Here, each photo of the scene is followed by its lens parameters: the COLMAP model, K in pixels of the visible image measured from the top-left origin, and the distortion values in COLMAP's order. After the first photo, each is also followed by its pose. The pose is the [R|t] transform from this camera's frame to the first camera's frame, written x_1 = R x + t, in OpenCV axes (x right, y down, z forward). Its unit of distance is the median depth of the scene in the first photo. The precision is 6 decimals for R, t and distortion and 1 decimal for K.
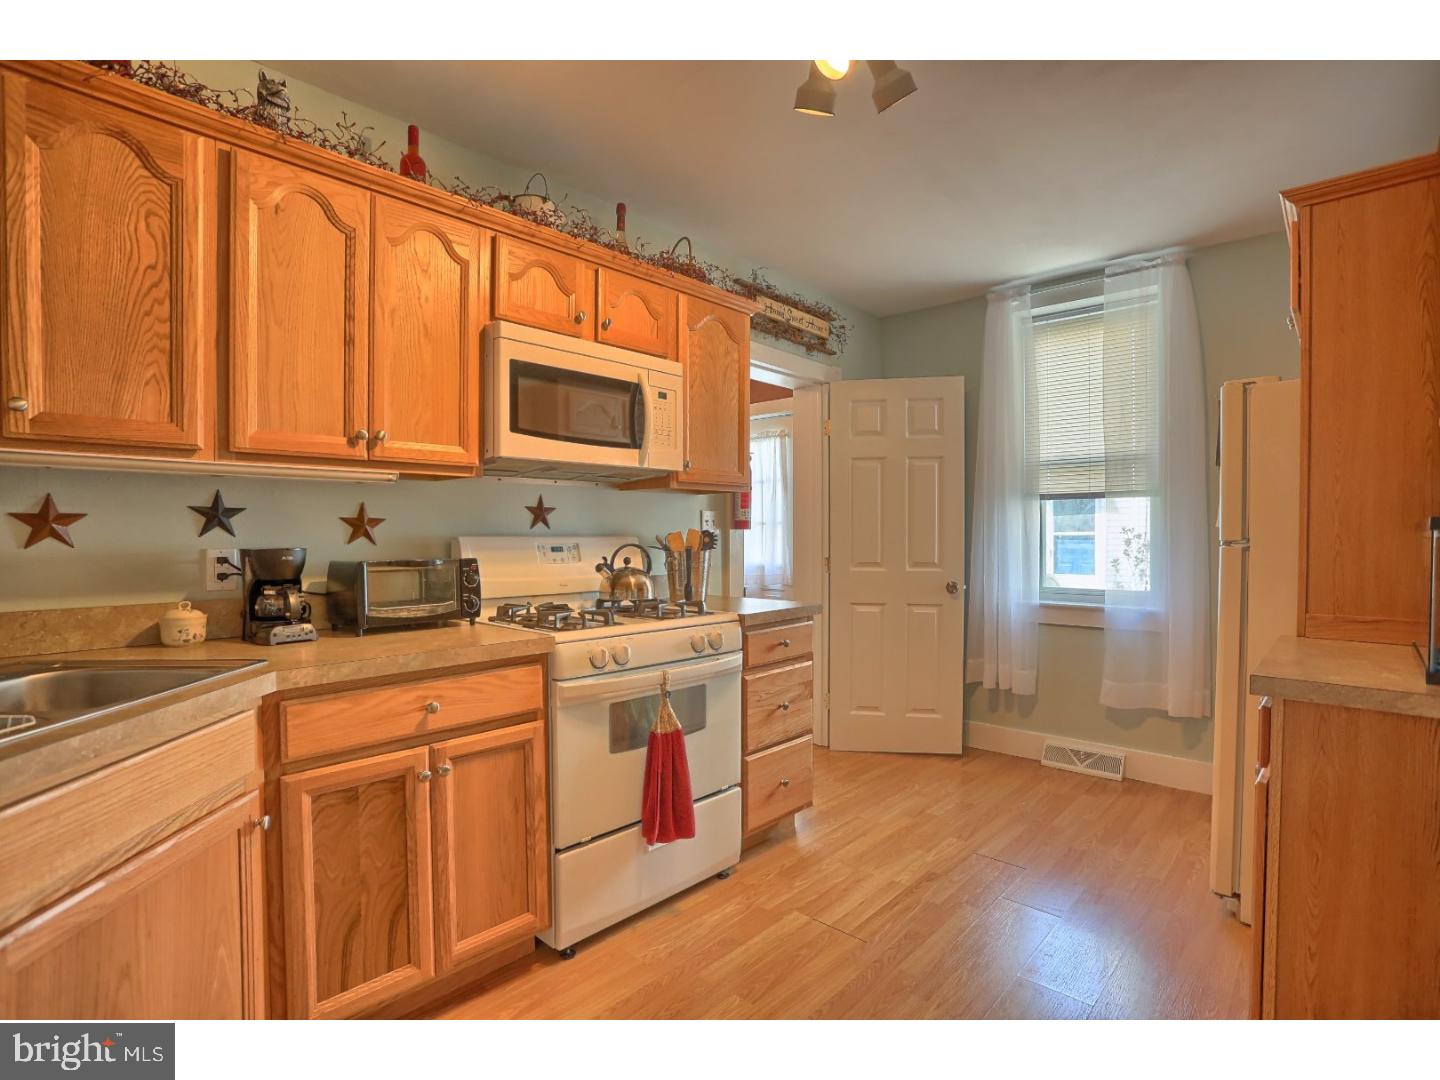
lens RADIAL K [[708.7, 0, 720.0], [0, 708.7, 540.0], [0, 0, 1]] dist [-0.070976, 0.030485]
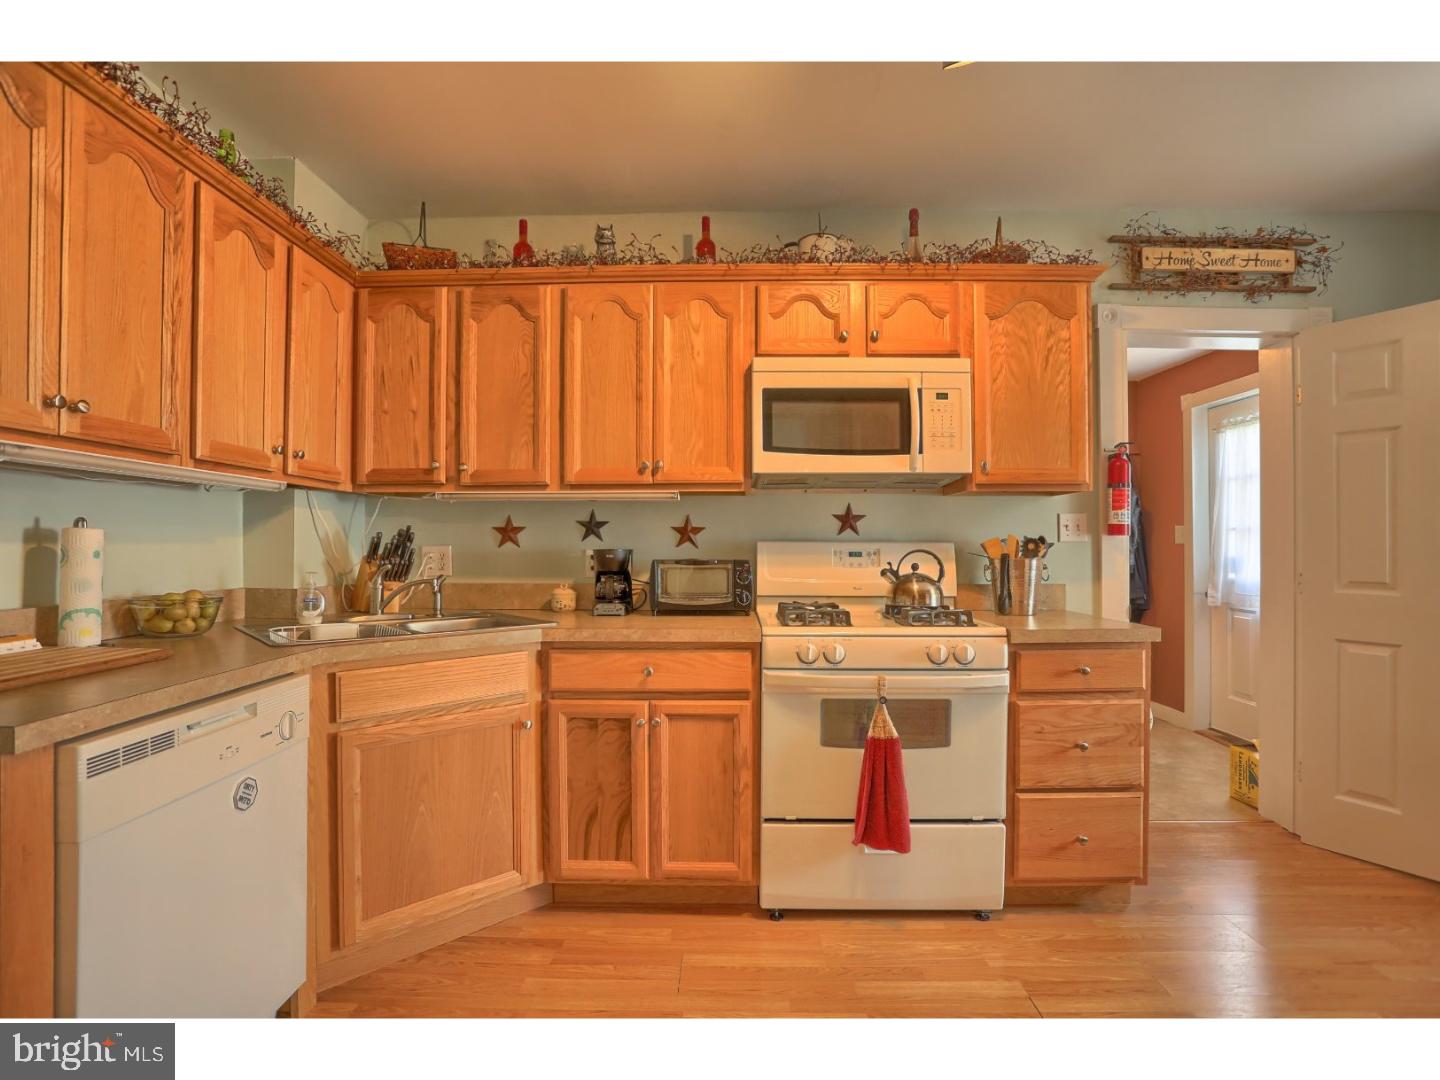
lens RADIAL K [[708.7, 0, 720.0], [0, 708.7, 540.0], [0, 0, 1]] dist [-0.070976, 0.030485]
pose [[0.666318, -0.001499, -0.745667, 0.526896], [-0.008309, 0.999921, -0.009435, 0.004101], [0.745622, 0.012482, 0.666253, 0.170913]]
